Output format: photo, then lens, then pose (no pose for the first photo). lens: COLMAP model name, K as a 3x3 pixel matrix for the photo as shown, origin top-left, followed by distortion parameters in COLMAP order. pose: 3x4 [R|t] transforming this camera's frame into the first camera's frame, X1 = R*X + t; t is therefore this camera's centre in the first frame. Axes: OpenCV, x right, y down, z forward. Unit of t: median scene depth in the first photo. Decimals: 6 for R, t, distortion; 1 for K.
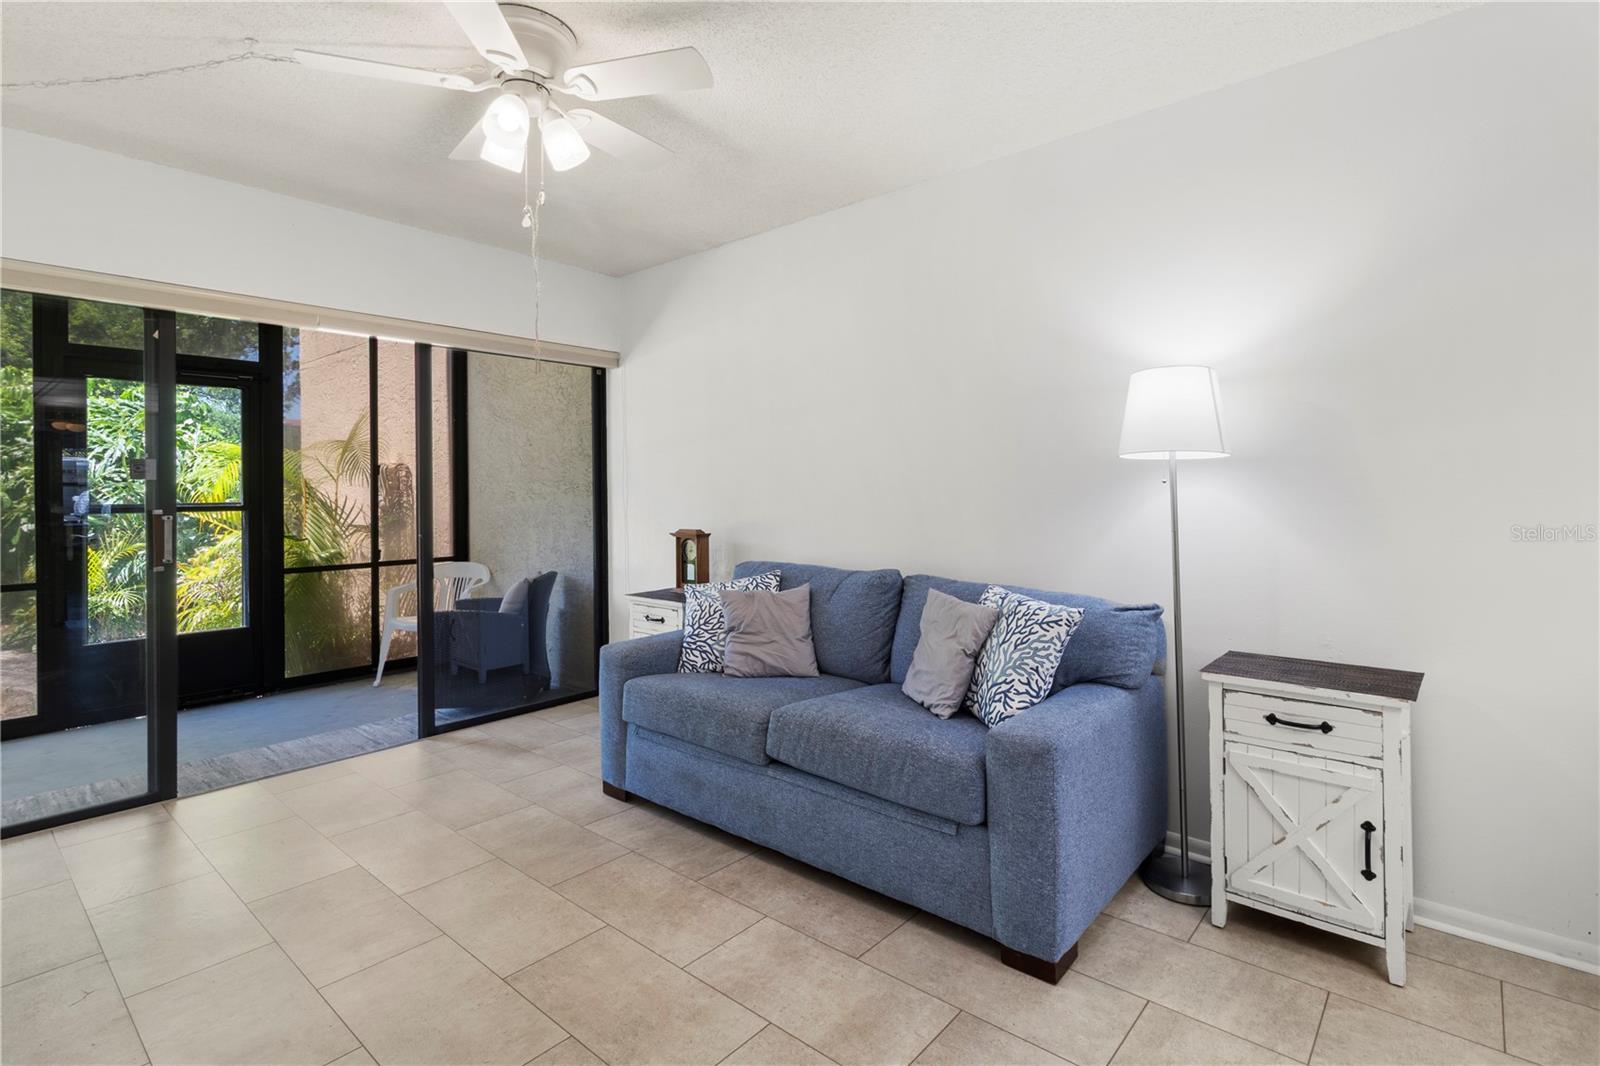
lens RADIAL K [[778.3, 0, 817.6], [0, 778.3, 484.2], [0, 0, 1]] dist [-0.002962, 0.000789]
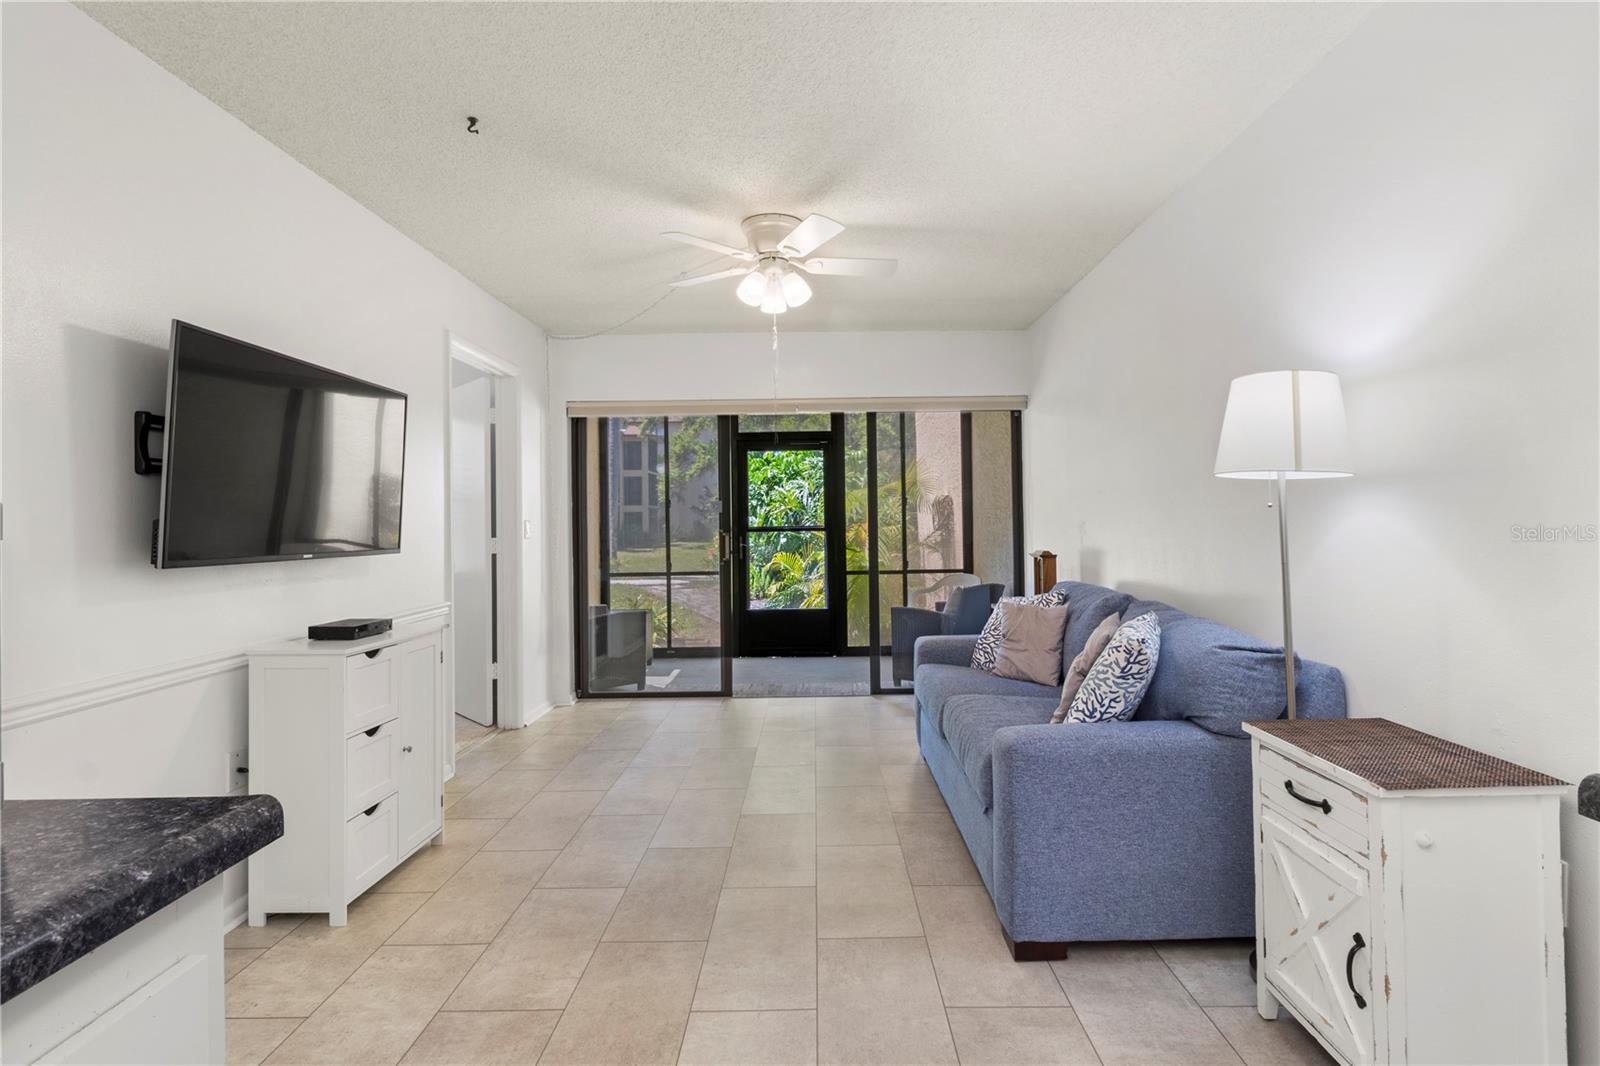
lens RADIAL K [[760.1, 0, 799.2], [0, 760.1, 501.4], [0, 0, 1]] dist [-0.000409, 0.000598]
pose [[0.635741, -0.022978, -0.771560, 0.765089], [0.017939, 0.999727, -0.014992, -0.004657], [0.771694, -0.004310, 0.635980, 0.054213]]
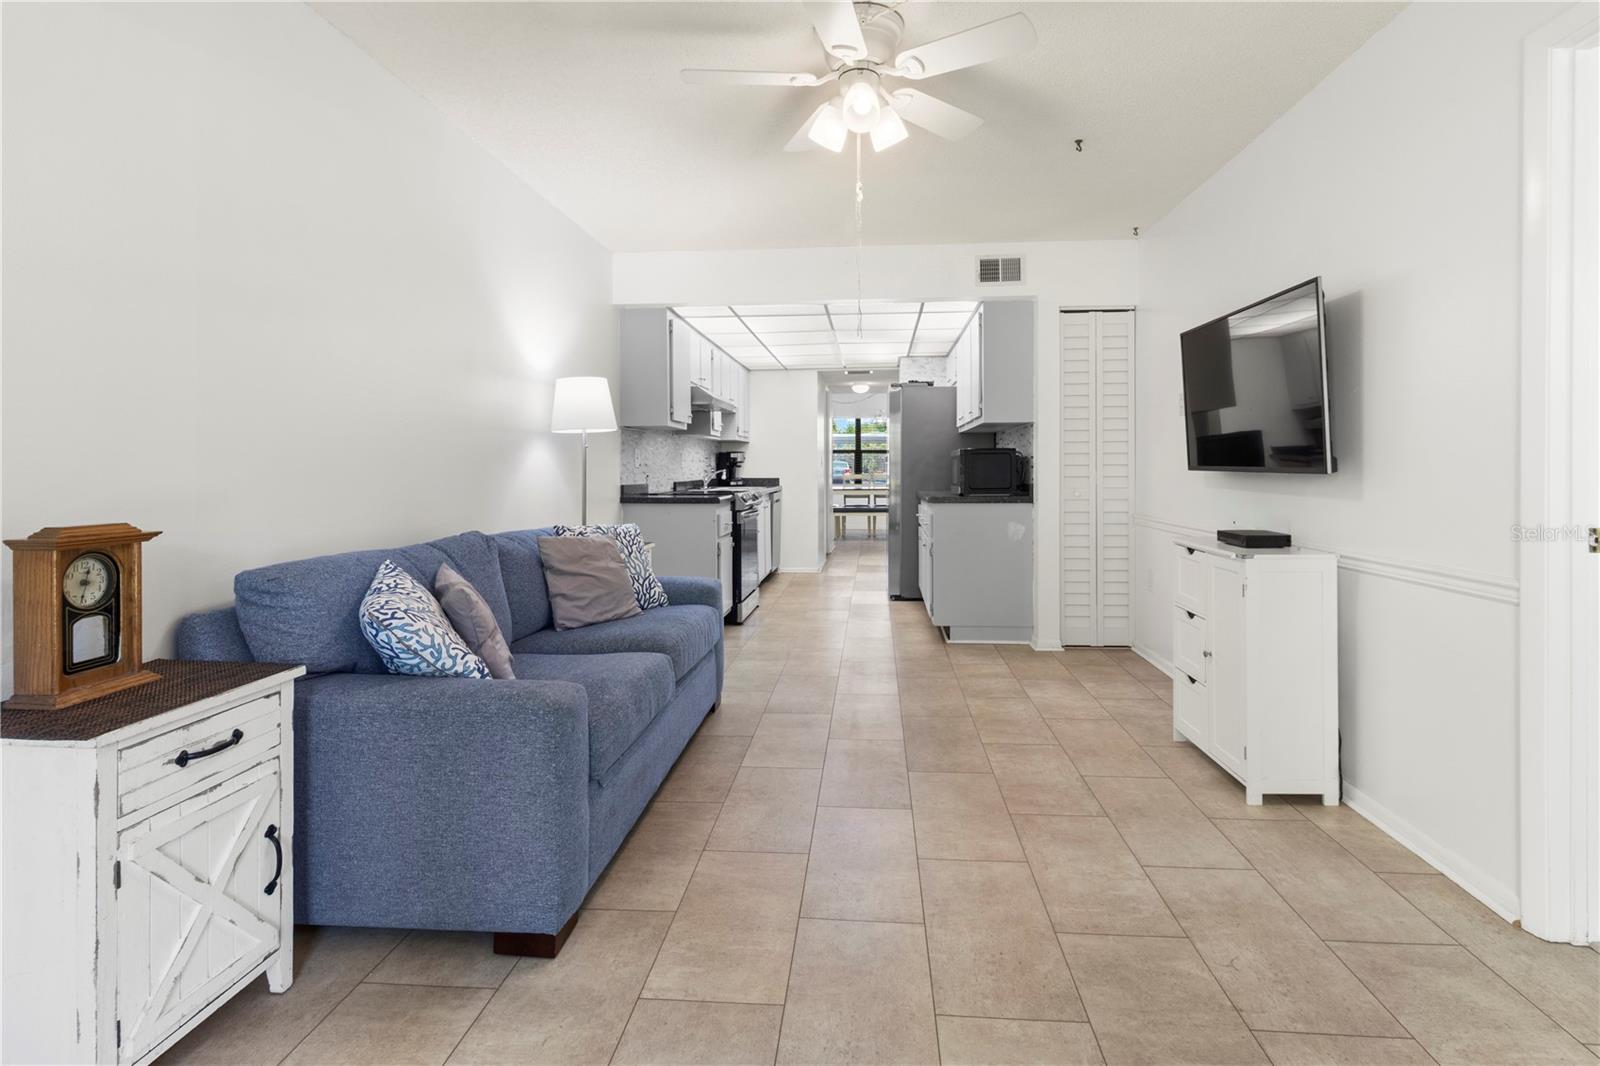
lens RADIAL K [[756.8, 0, 810.2], [0, 756.8, 472.4], [0, 0, 1]] dist [-0.000136, 0.000052]
pose [[-0.585119, 0.003115, 0.810941, -1.096638], [-0.000754, 0.999990, -0.004386, 0.055752], [-0.810947, -0.003178, -0.585111, 1.537993]]
